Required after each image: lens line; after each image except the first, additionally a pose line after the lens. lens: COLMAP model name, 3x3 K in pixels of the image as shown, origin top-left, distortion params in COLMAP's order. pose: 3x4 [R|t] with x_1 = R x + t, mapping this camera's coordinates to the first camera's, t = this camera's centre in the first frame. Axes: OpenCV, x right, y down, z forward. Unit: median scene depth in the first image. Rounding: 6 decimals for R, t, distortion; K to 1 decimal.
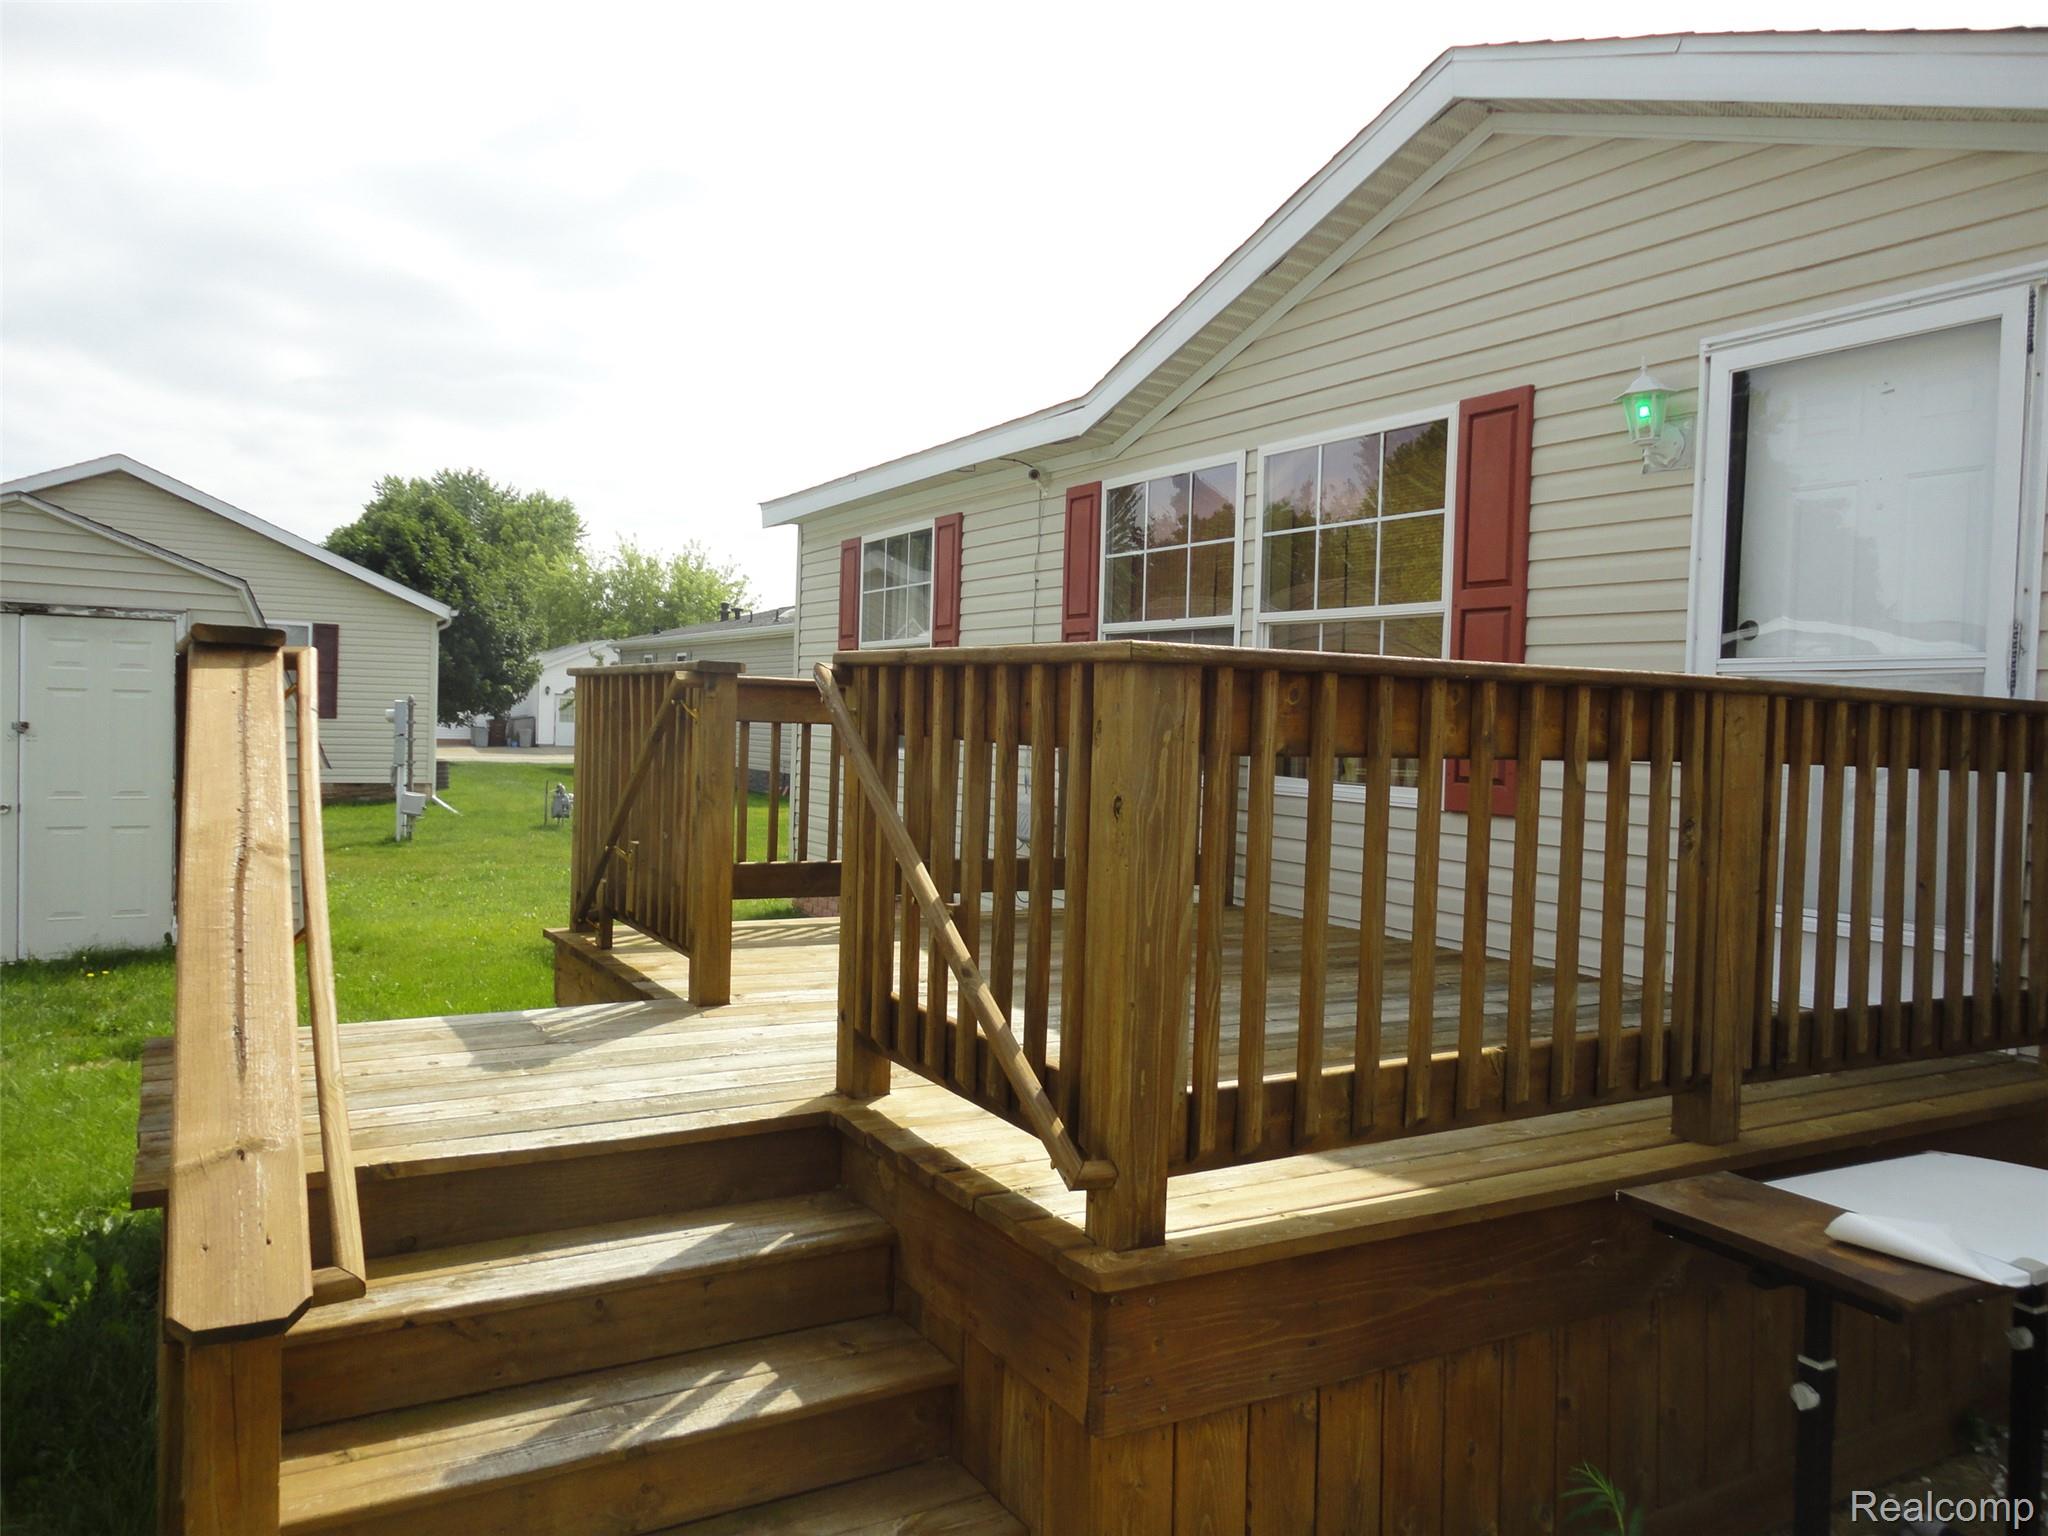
lens RADIAL K [[1500.9, 0, 1017.5], [0, 1500.9, 757.1], [0, 0, 1]] dist [-0.003961, 0.027540]
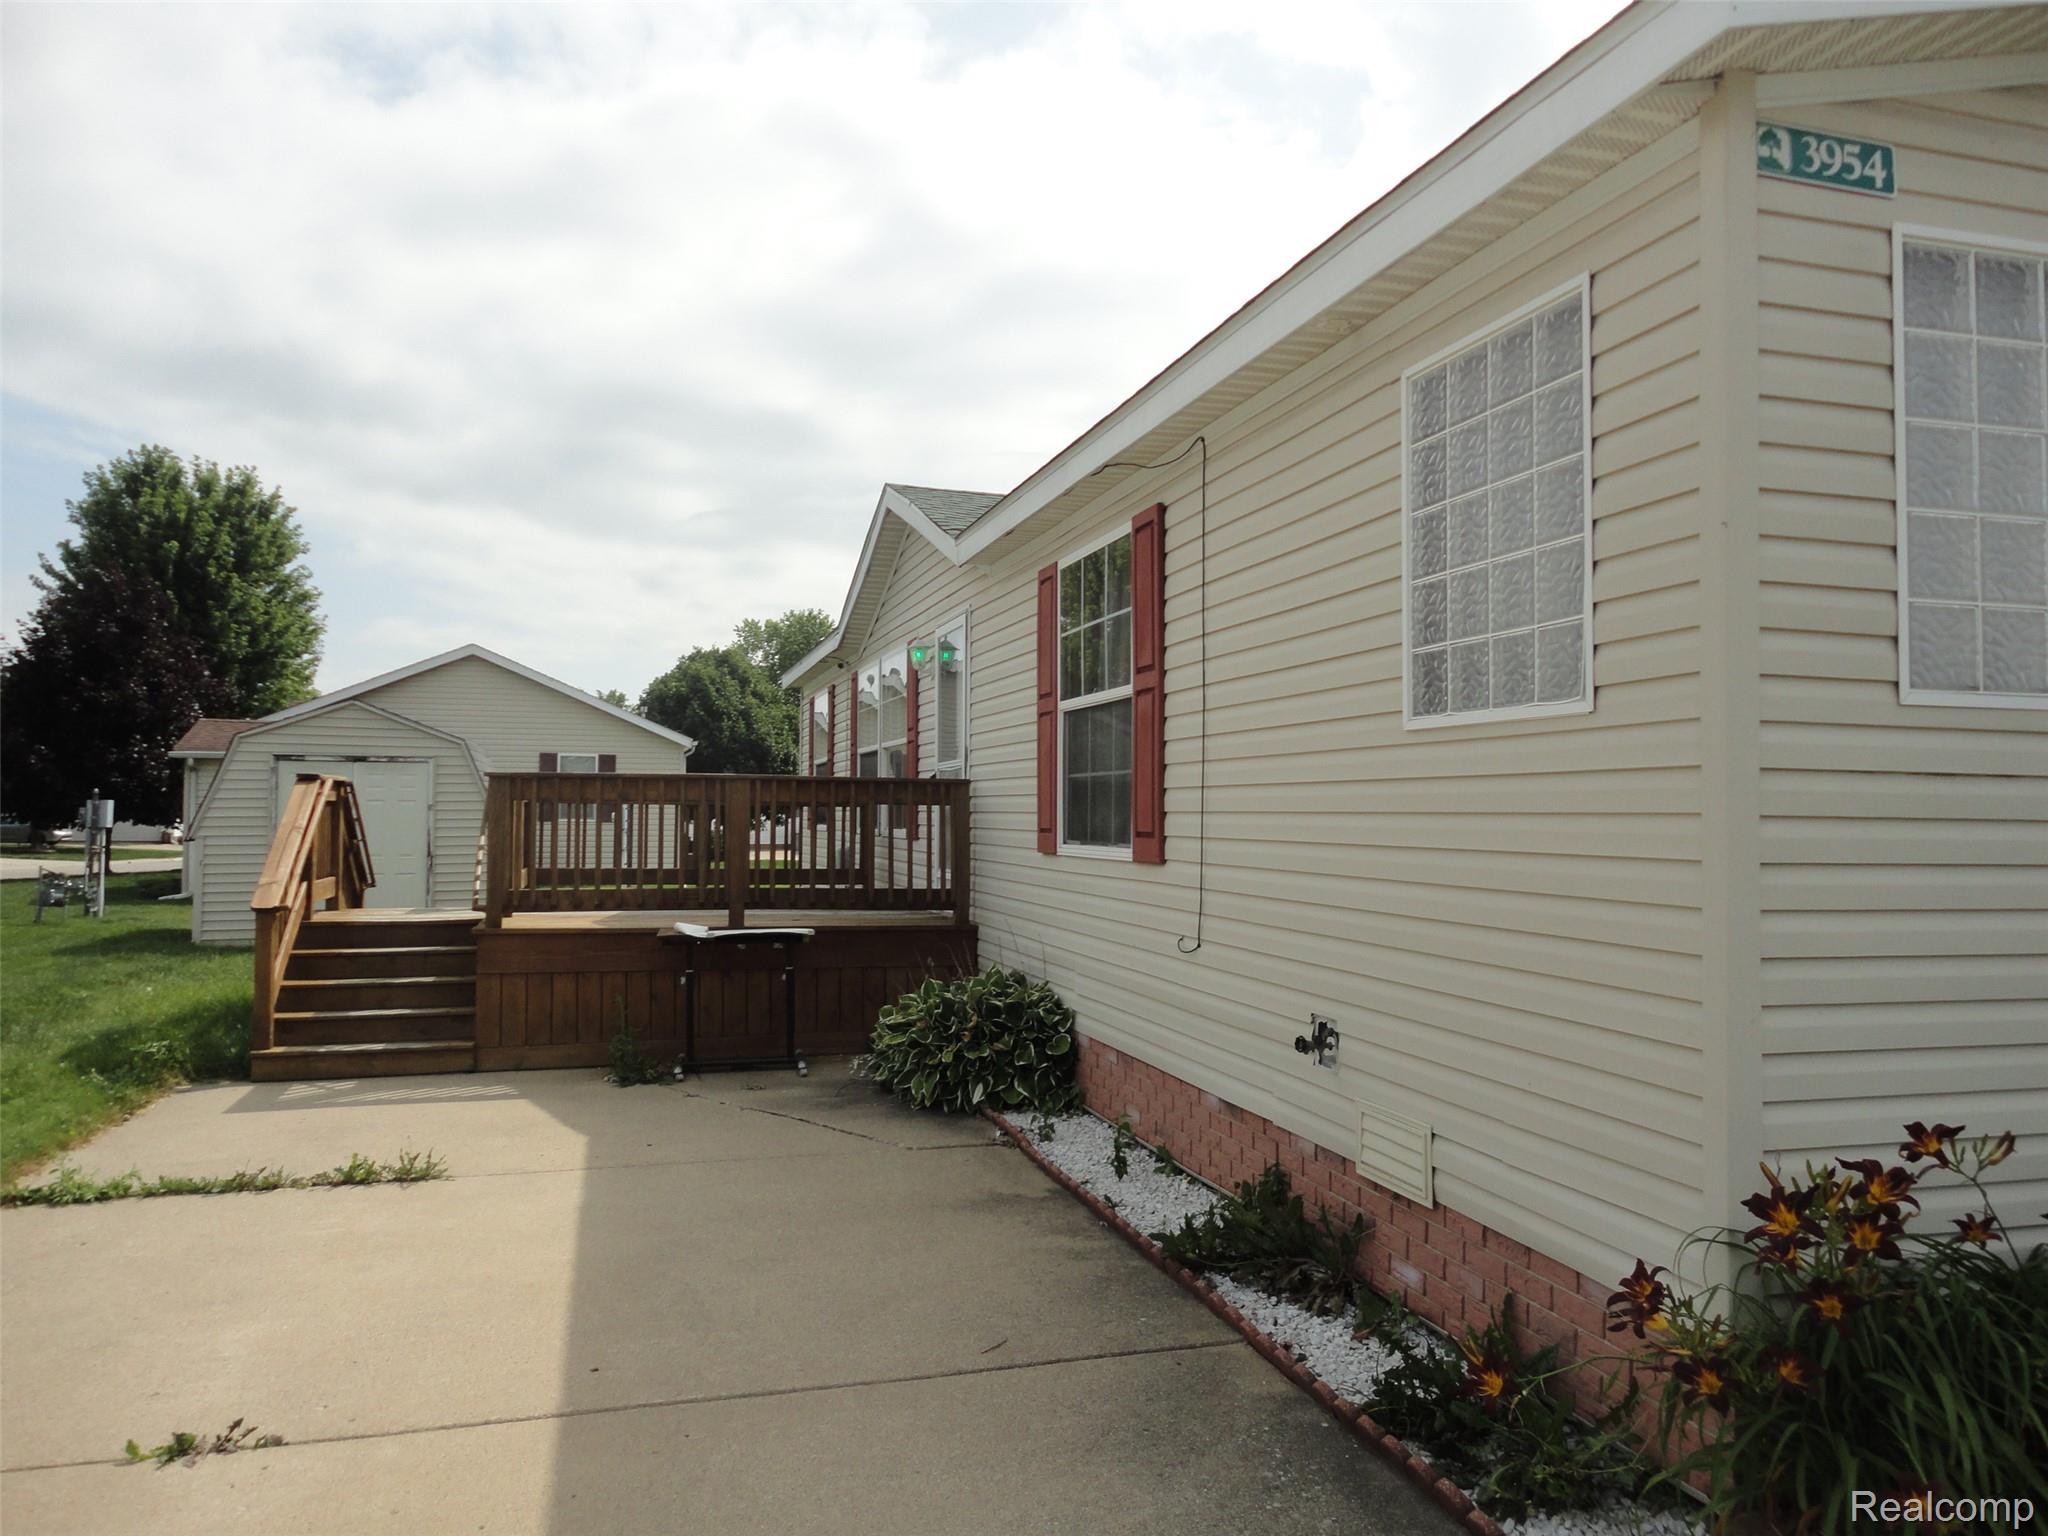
lens RADIAL K [[1500.9, 0, 1014.8], [0, 1500.9, 769.0], [0, 0, 1]] dist [-0.003961, 0.027540]
pose [[0.969849, -0.031781, -0.241624, 0.146703], [0.016659, 0.997787, -0.064371, 0.012112], [0.243135, 0.058405, 0.968233, -0.153094]]
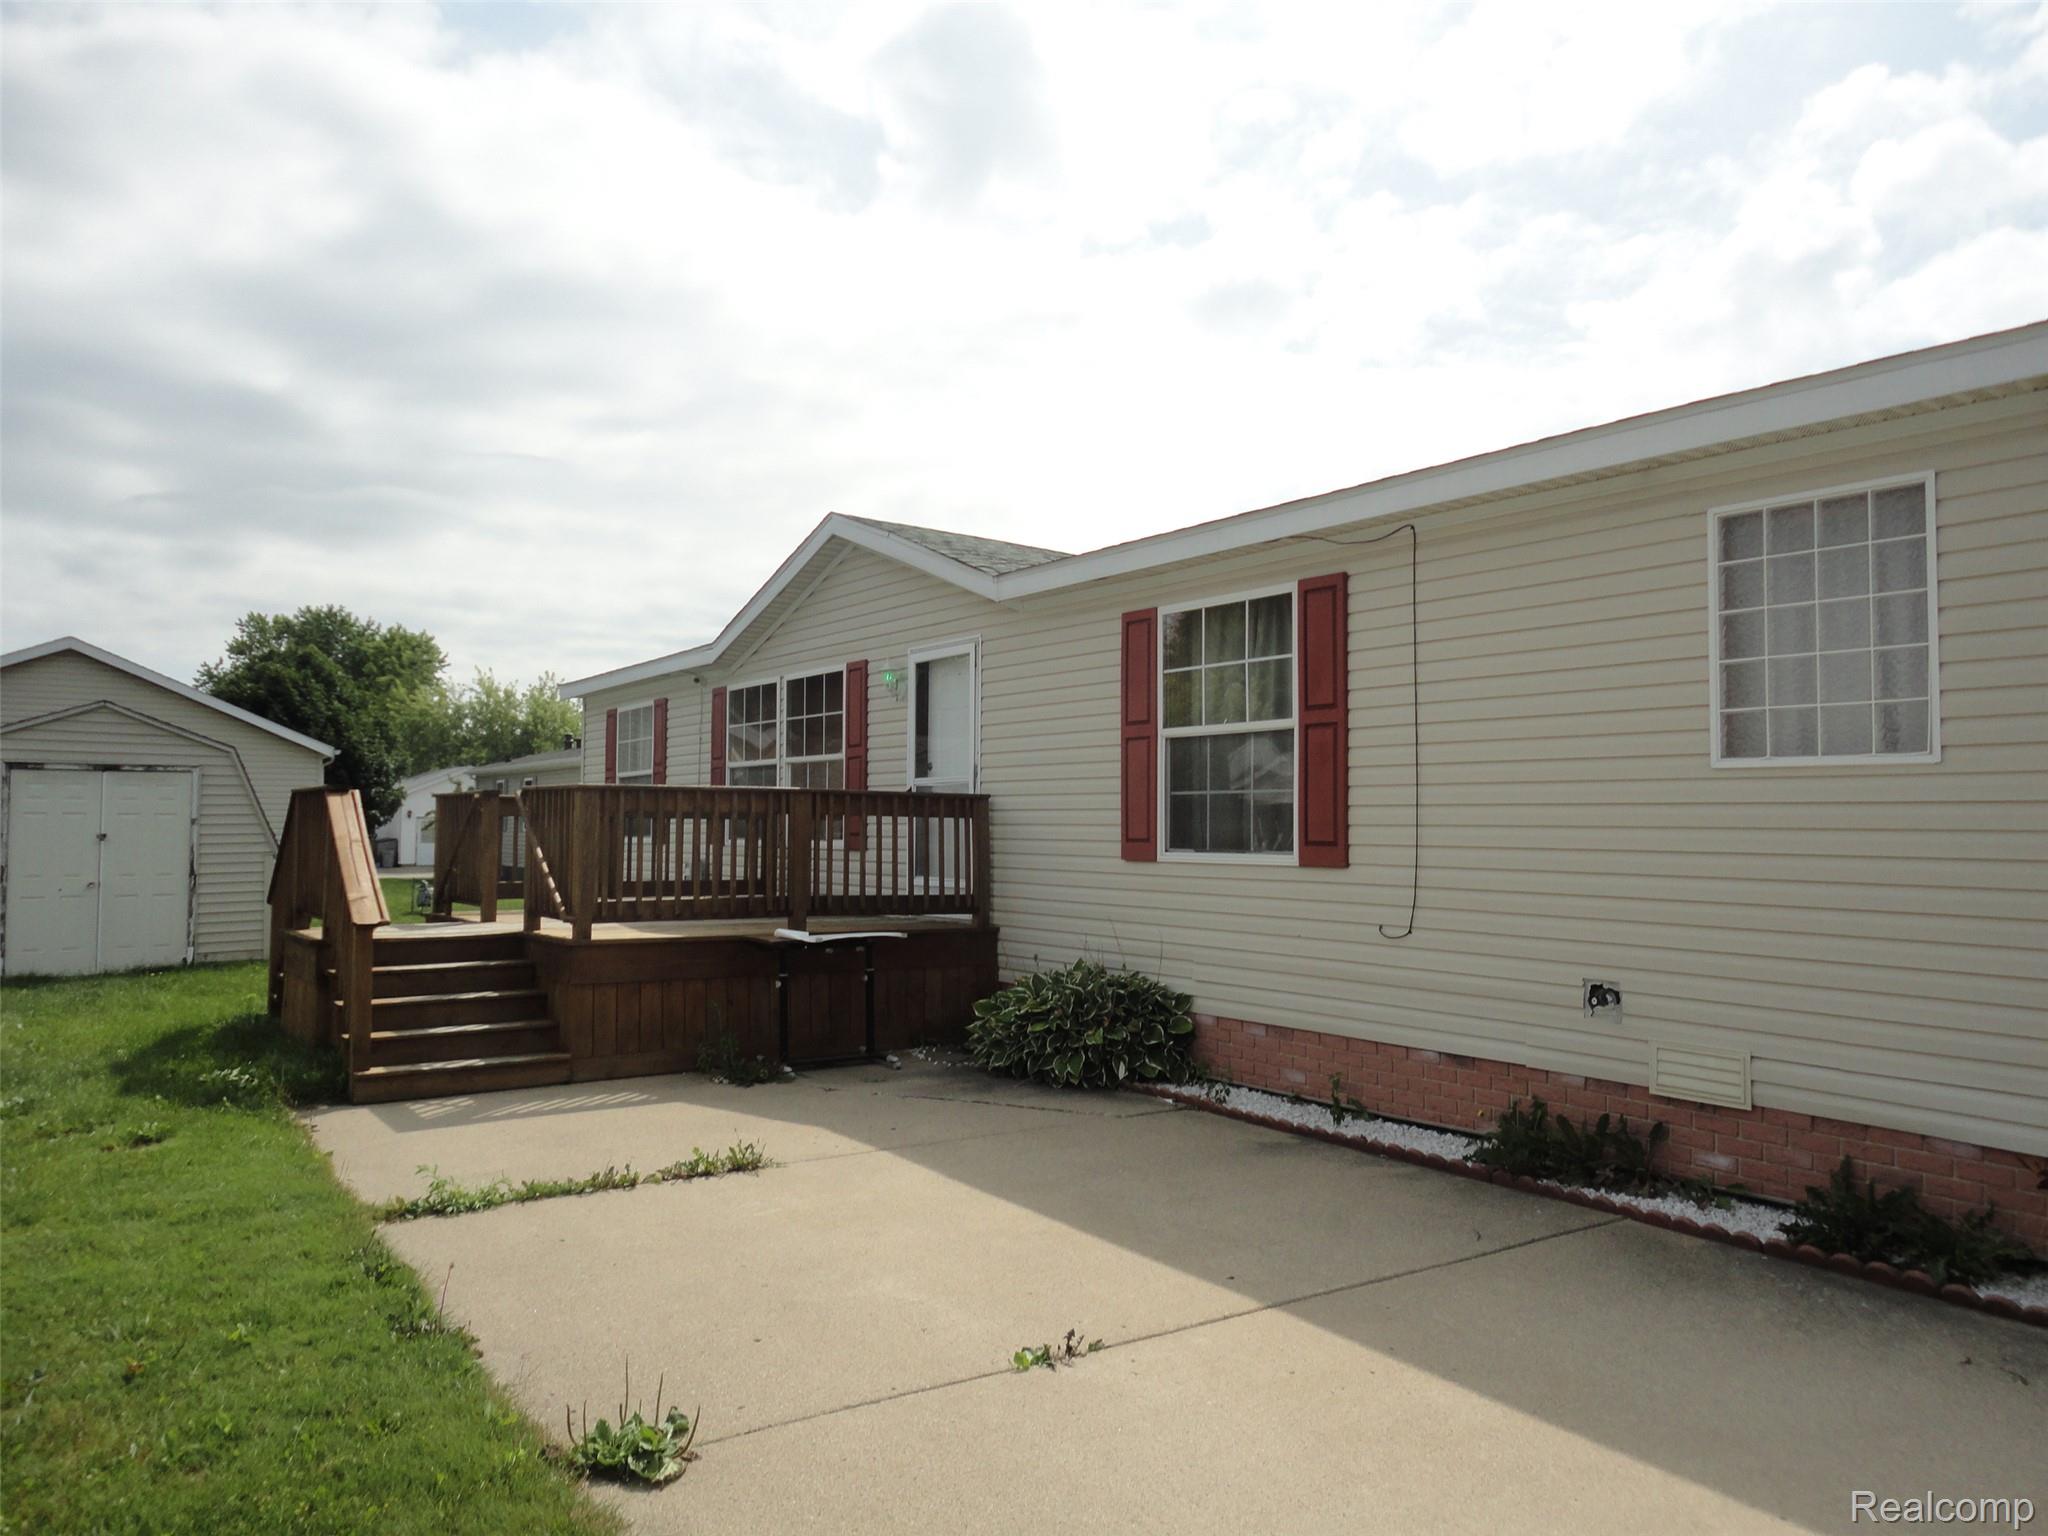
lens RADIAL K [[1500.9, 0, 1005.8], [0, 1500.9, 749.6], [0, 0, 1]] dist [-0.003961, 0.027540]
pose [[0.996761, -0.022613, 0.077182, 0.056013], [0.028687, 0.996500, -0.078512, 0.010924], [-0.075136, 0.080472, 0.993921, -0.189515]]
